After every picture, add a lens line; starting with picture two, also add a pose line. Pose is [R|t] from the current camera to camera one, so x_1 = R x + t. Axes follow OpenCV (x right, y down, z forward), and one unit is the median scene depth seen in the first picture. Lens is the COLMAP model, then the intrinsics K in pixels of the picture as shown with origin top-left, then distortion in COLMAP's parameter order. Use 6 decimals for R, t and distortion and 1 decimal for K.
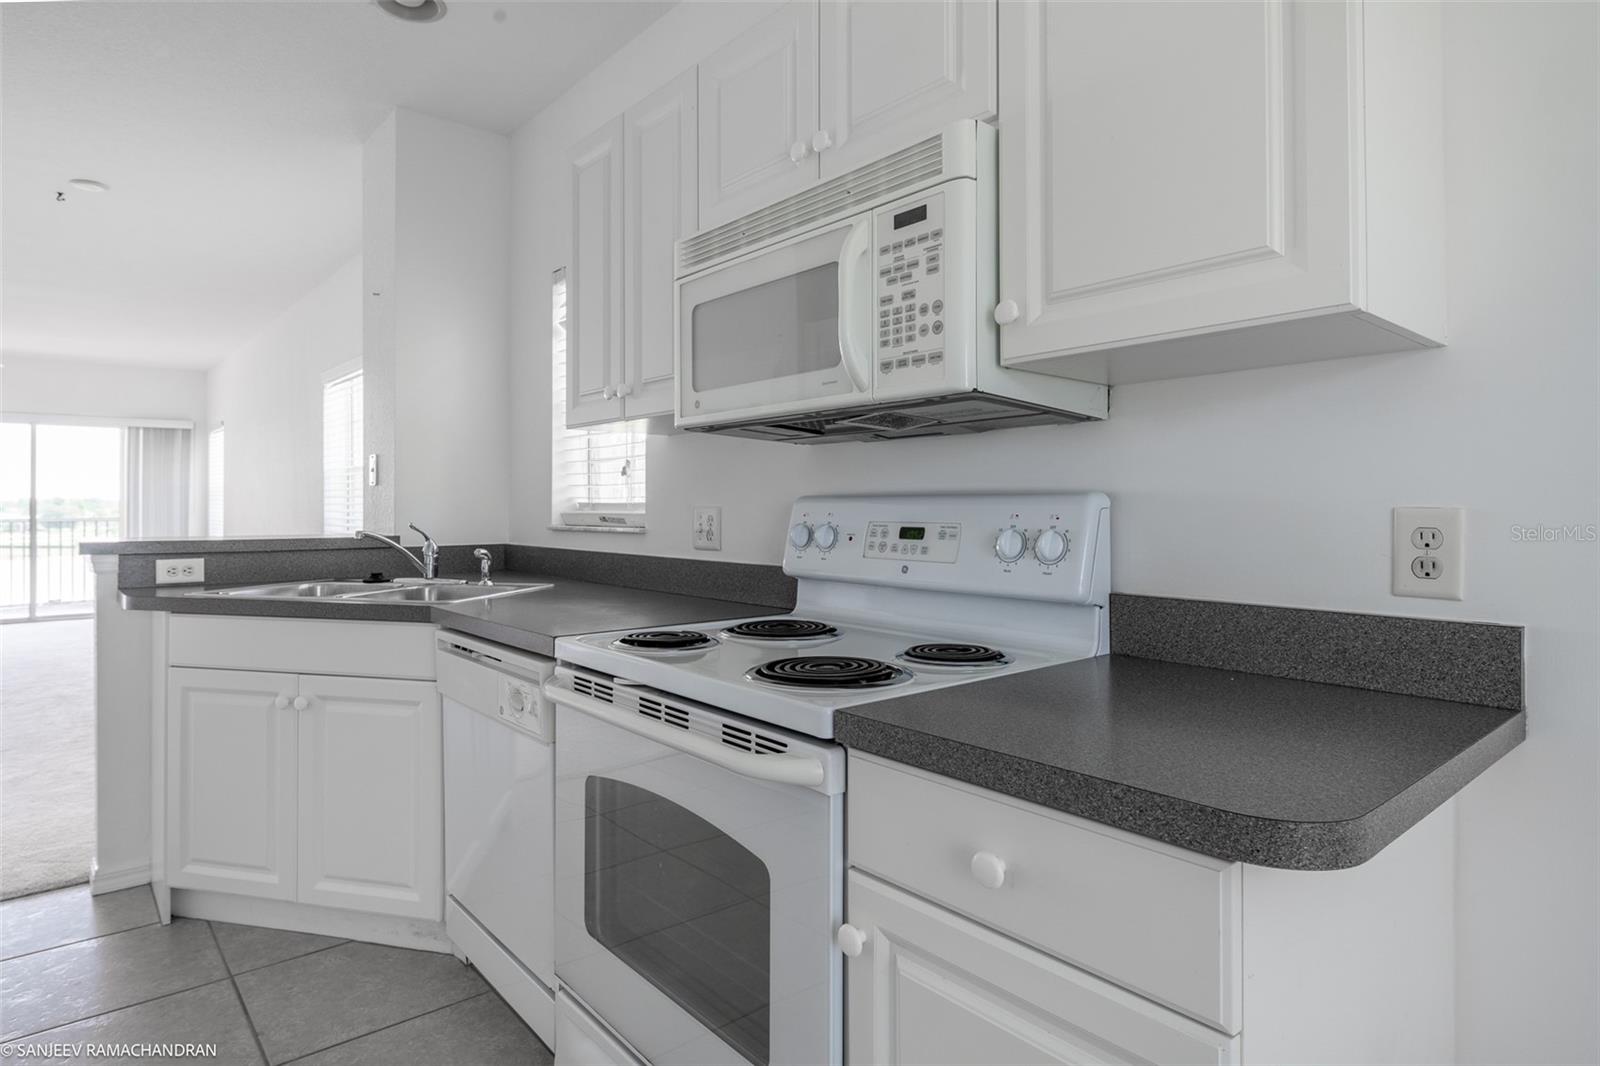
lens RADIAL K [[861.4, 0, 847.3], [0, 861.4, 505.9], [0, 0, 1]] dist [0.001982, 0.000492]
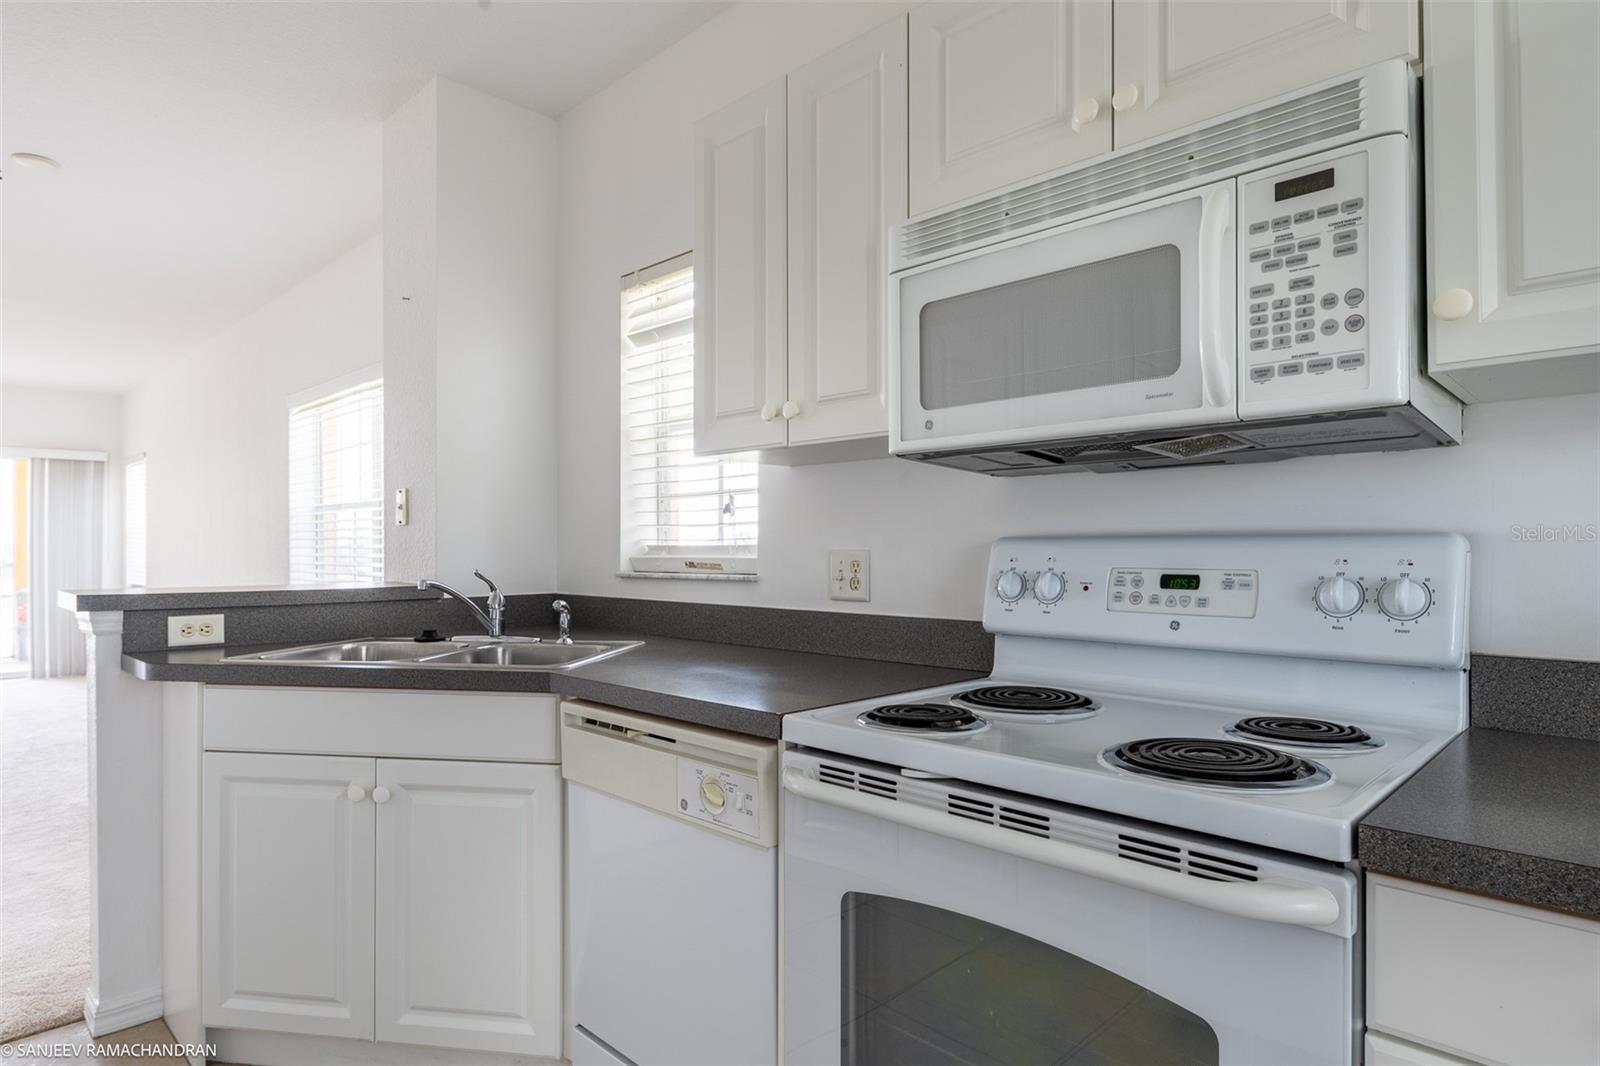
lens RADIAL K [[879.6, 0, 806.2], [0, 879.6, 551.3], [0, 0, 1]] dist [0.003441, -0.000536]
pose [[0.997321, -0.001086, 0.073138, -0.314010], [0.000869, 0.999995, 0.002999, -0.000652], [-0.073140, -0.002927, 0.997317, 0.158842]]
